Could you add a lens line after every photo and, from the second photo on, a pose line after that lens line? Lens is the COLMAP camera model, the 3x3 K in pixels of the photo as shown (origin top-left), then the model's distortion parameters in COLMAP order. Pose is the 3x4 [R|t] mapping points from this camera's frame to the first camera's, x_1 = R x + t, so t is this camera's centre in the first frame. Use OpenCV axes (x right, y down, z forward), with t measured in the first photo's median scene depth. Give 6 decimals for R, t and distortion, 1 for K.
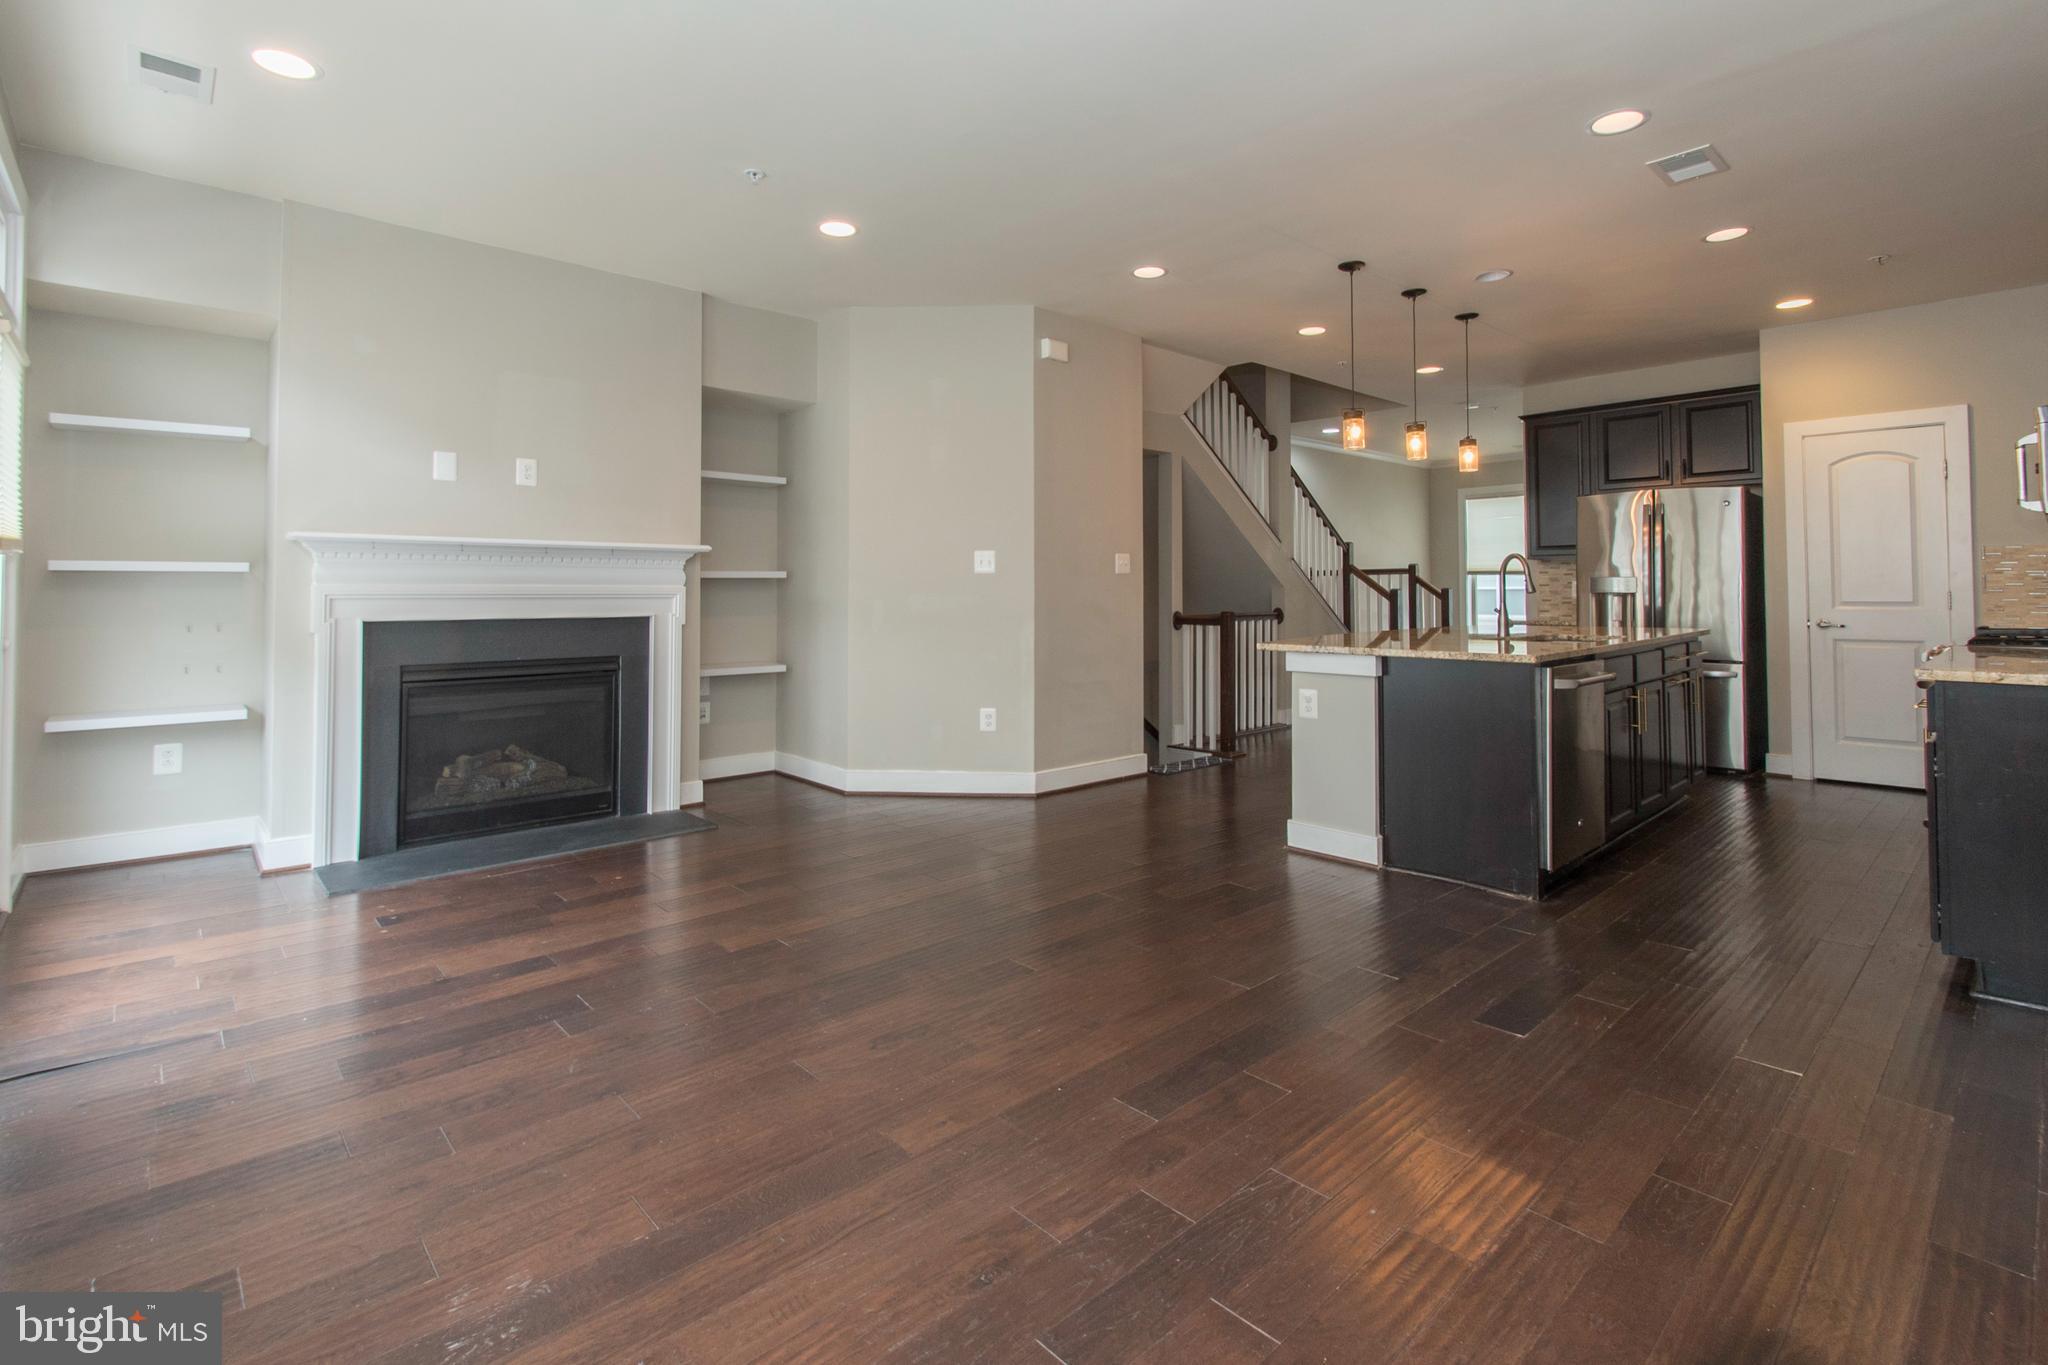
lens RADIAL K [[950.9, 0, 1013.0], [0, 950.9, 688.5], [0, 0, 1]] dist [0.000553, -0.000203]
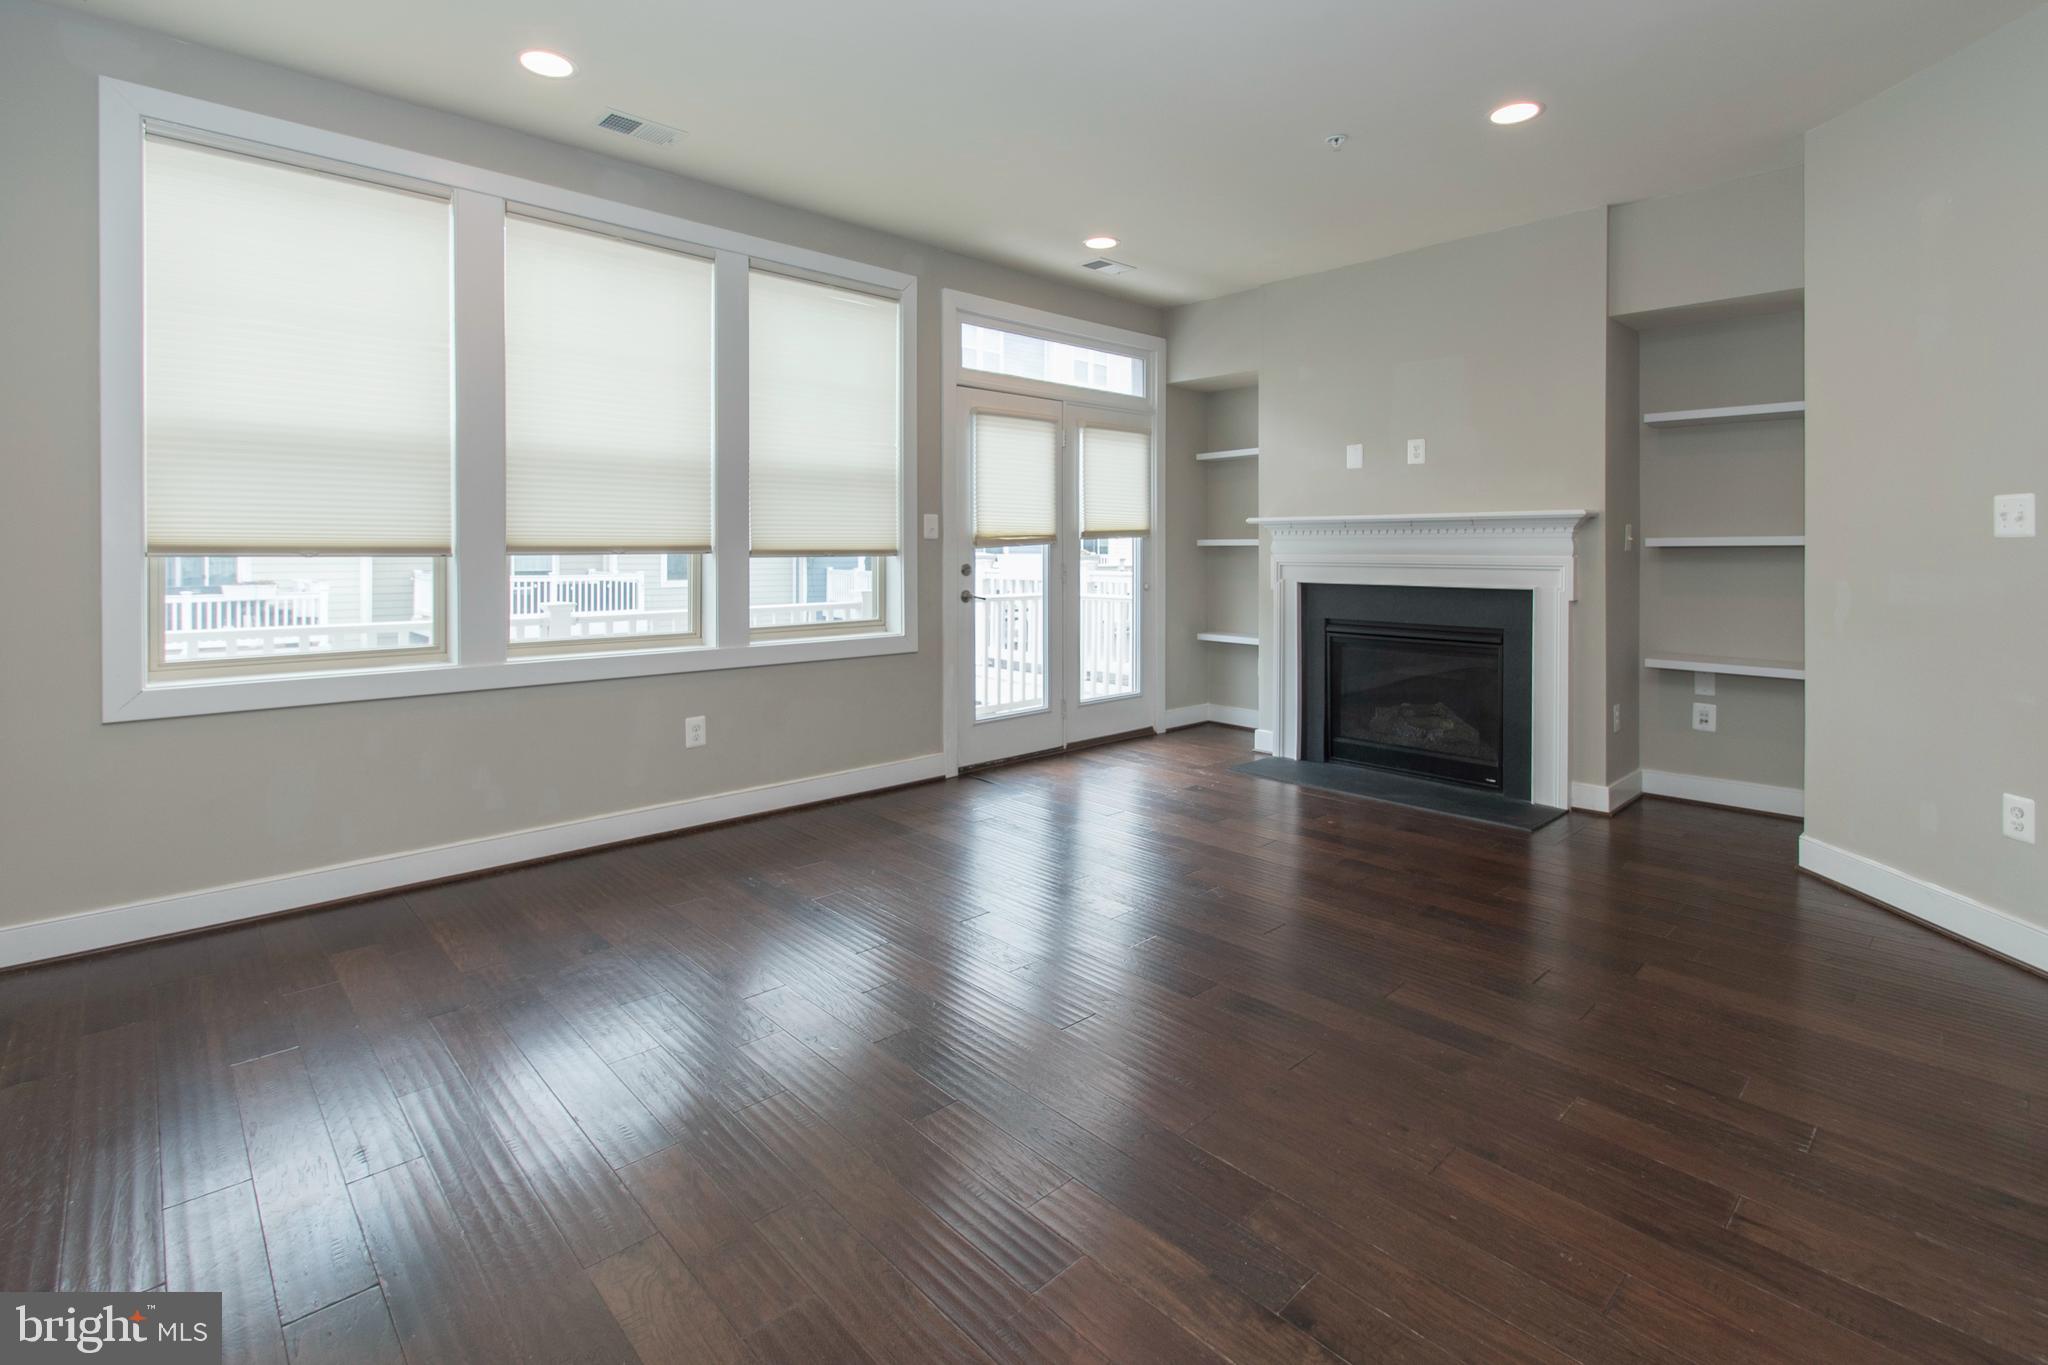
lens RADIAL K [[950.9, 0, 1013.0], [0, 950.9, 688.5], [0, 0, 1]] dist [0.000553, -0.000203]
pose [[0.001102, 0.146815, -0.989163, 0.560704], [-0.101280, 0.984094, 0.145950, -0.067242], [0.994857, 0.100022, 0.015954, 0.510209]]
